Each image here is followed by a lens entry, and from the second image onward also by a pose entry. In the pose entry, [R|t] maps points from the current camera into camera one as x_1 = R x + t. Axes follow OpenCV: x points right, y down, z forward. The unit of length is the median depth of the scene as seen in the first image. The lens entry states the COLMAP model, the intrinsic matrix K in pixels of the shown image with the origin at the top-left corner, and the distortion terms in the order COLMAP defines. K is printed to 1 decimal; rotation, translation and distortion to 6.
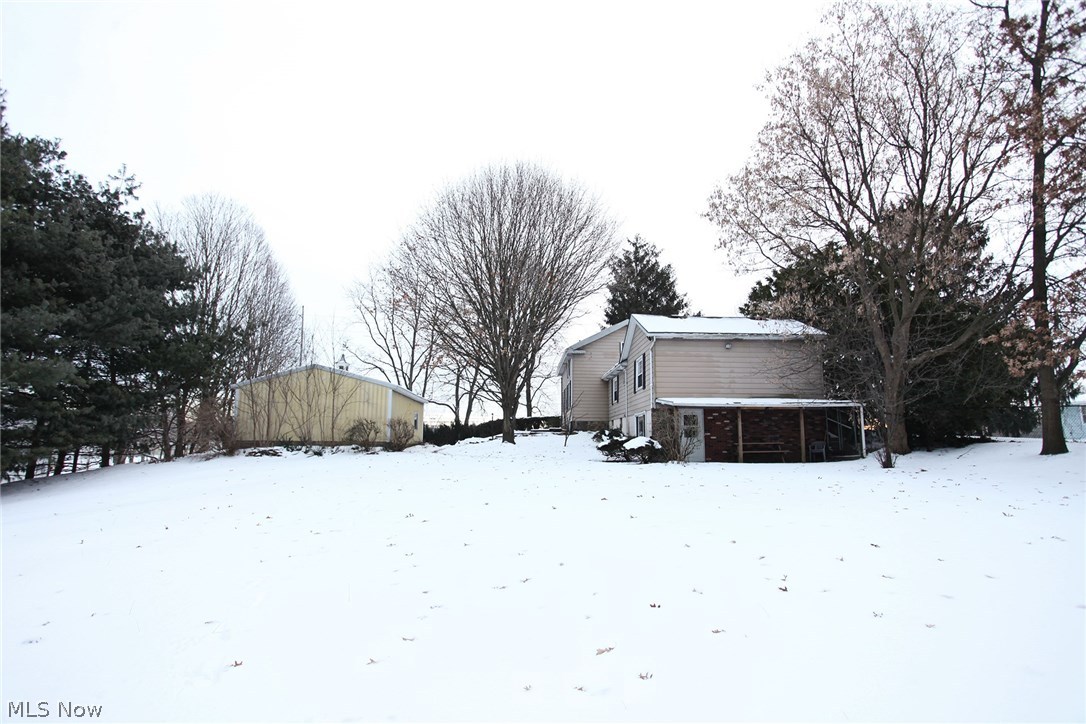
lens RADIAL K [[534.4, 0, 543.0], [0, 534.4, 362.0], [0, 0, 1]] dist [-0.061867, 0.026134]
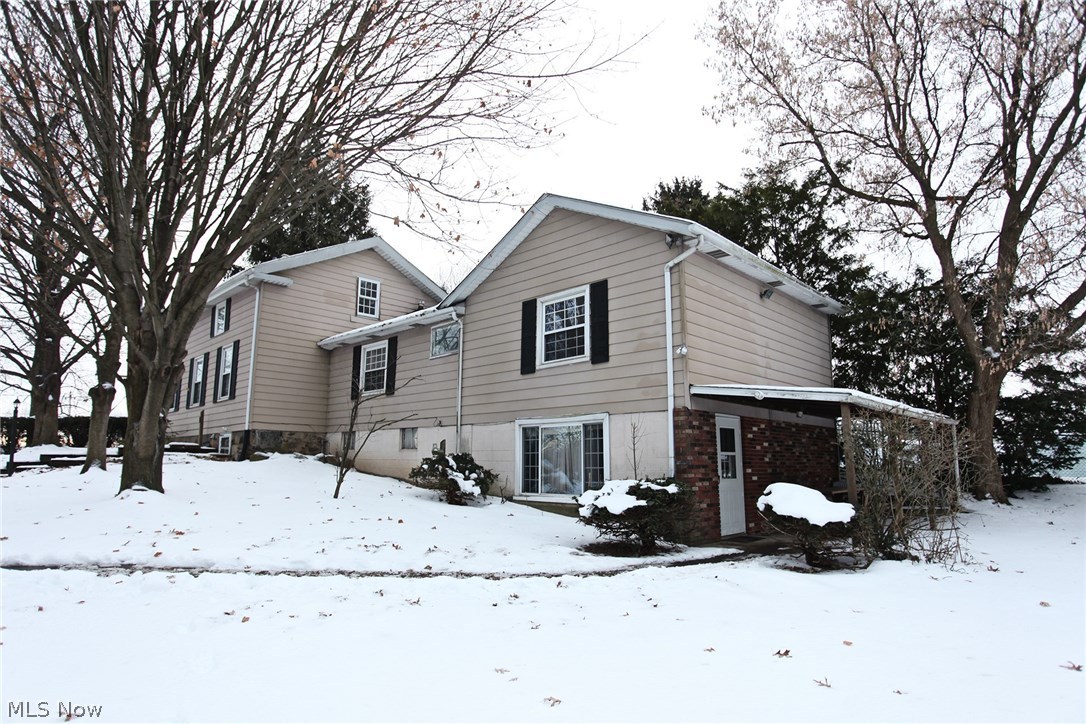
lens RADIAL K [[632.4, 0, 543.0], [0, 632.4, 362.0], [0, 0, 1]] dist [-0.063323, 0.000218]
pose [[0.724346, 0.110391, 0.680541, -0.112277], [-0.104445, 0.993275, -0.049953, 0.048246], [-0.681479, -0.034896, 0.731005, 0.399756]]
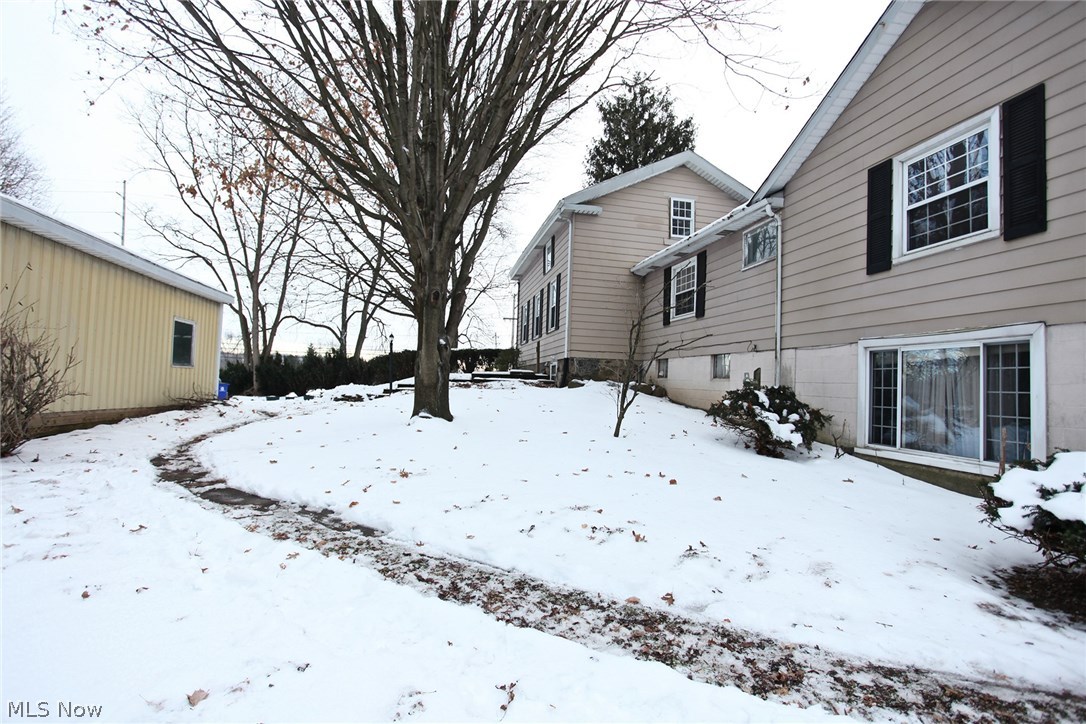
lens RADIAL K [[534.4, 0, 543.0], [0, 534.4, 362.0], [0, 0, 1]] dist [-0.061867, 0.026134]
pose [[0.985579, 0.034944, 0.165571, -0.037895], [-0.053826, 0.992366, 0.110959, 0.056237], [-0.160429, -0.118271, 0.979936, 0.481774]]
